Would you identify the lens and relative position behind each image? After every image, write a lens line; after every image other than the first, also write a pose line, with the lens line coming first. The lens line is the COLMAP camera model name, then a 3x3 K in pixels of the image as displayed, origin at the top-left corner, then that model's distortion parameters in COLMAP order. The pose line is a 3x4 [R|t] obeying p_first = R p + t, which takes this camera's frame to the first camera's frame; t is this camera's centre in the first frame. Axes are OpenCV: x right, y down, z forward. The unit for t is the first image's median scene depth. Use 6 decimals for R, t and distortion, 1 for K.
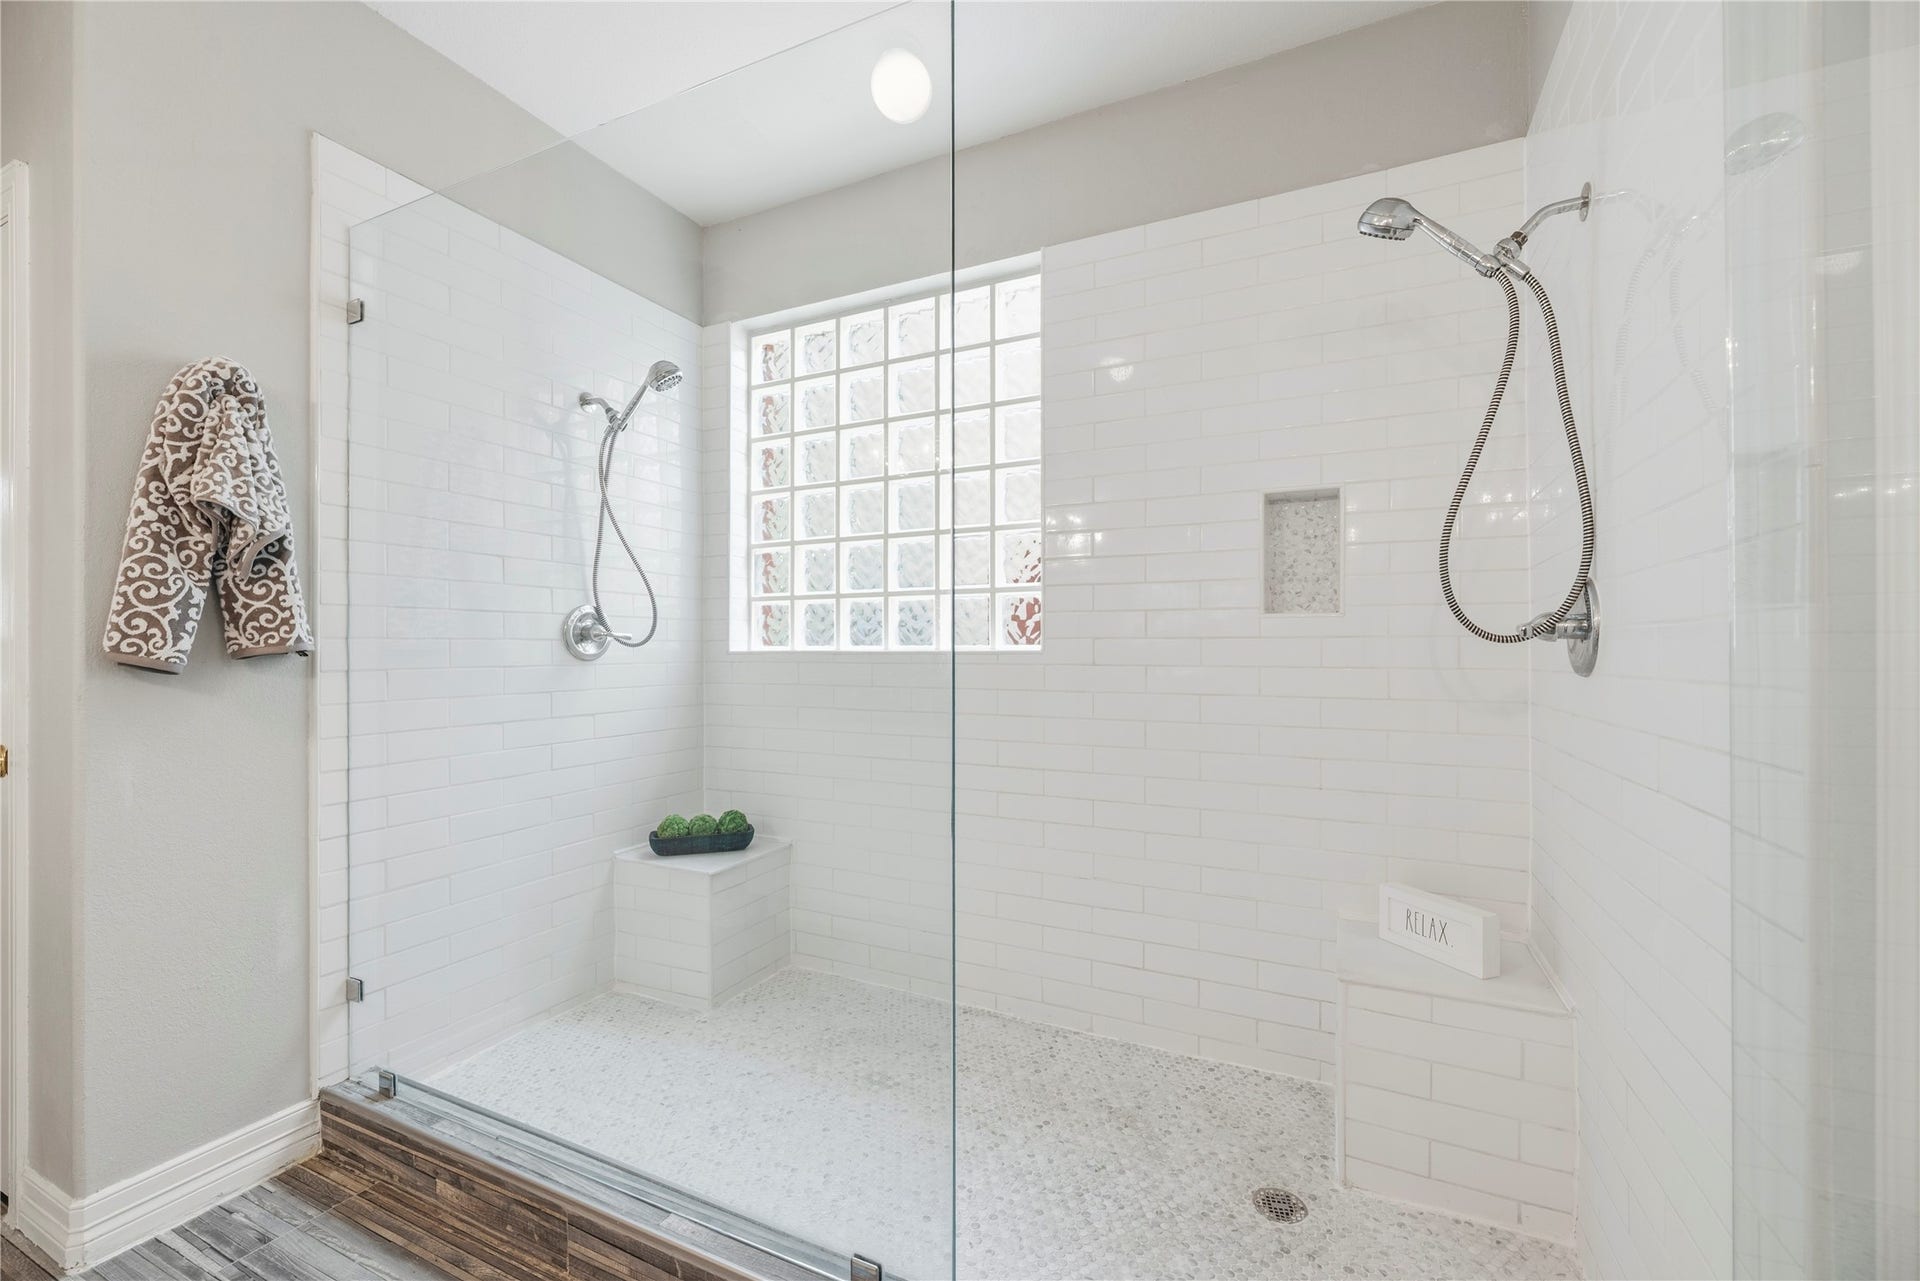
lens RADIAL K [[781.4, 0, 957.5], [0, 781.4, 645.5], [0, 0, 1]] dist [0.001029, -0.000141]
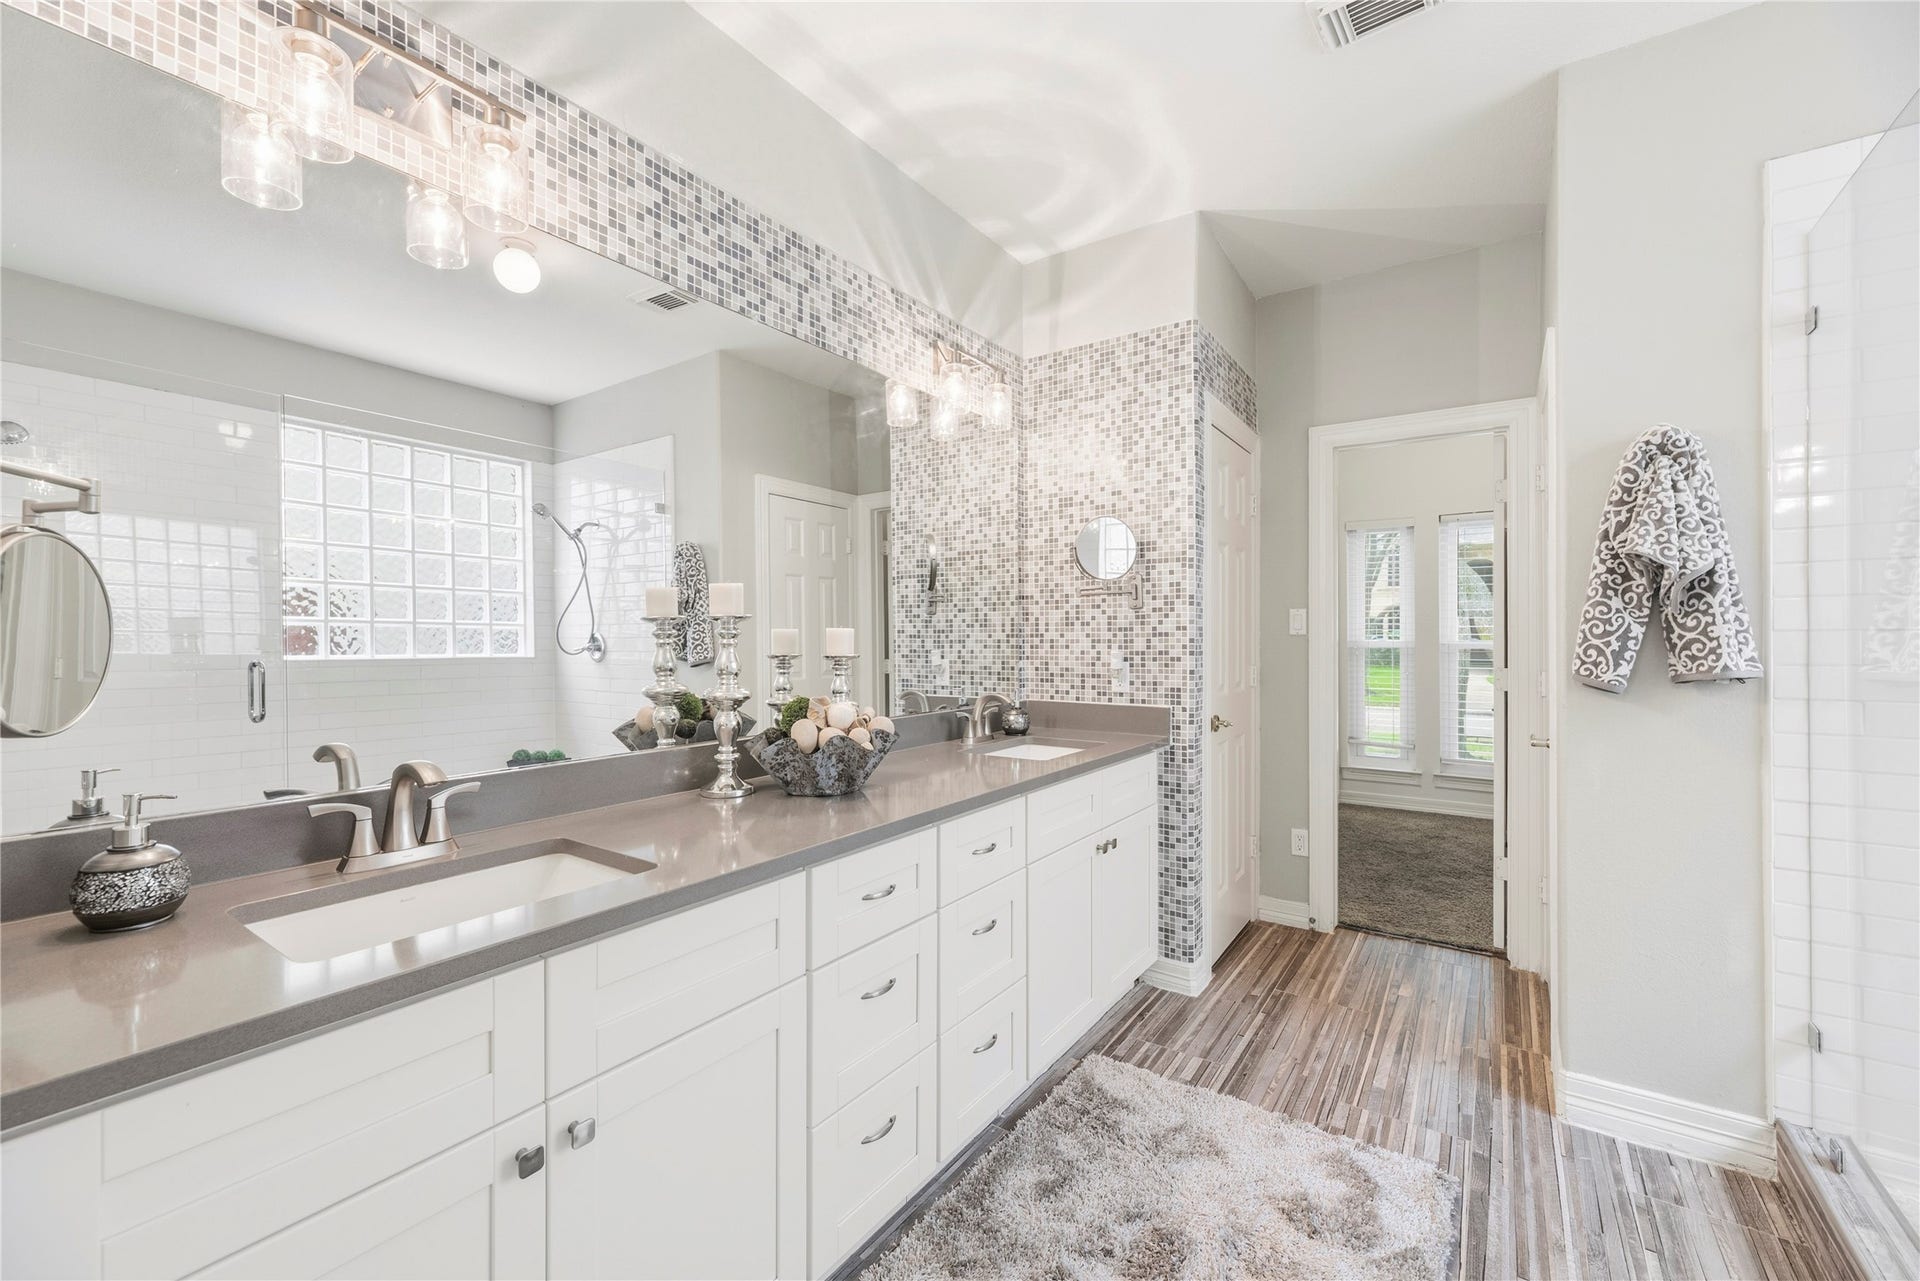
lens RADIAL K [[781.4, 0, 958.0], [0, 781.4, 637.0], [0, 0, 1]] dist [0.001029, -0.000141]
pose [[-0.155279, 0.003699, -0.987864, 0.379703], [0.002059, 0.999992, 0.003421, -0.057981], [0.987868, -0.001502, -0.155286, 0.148904]]
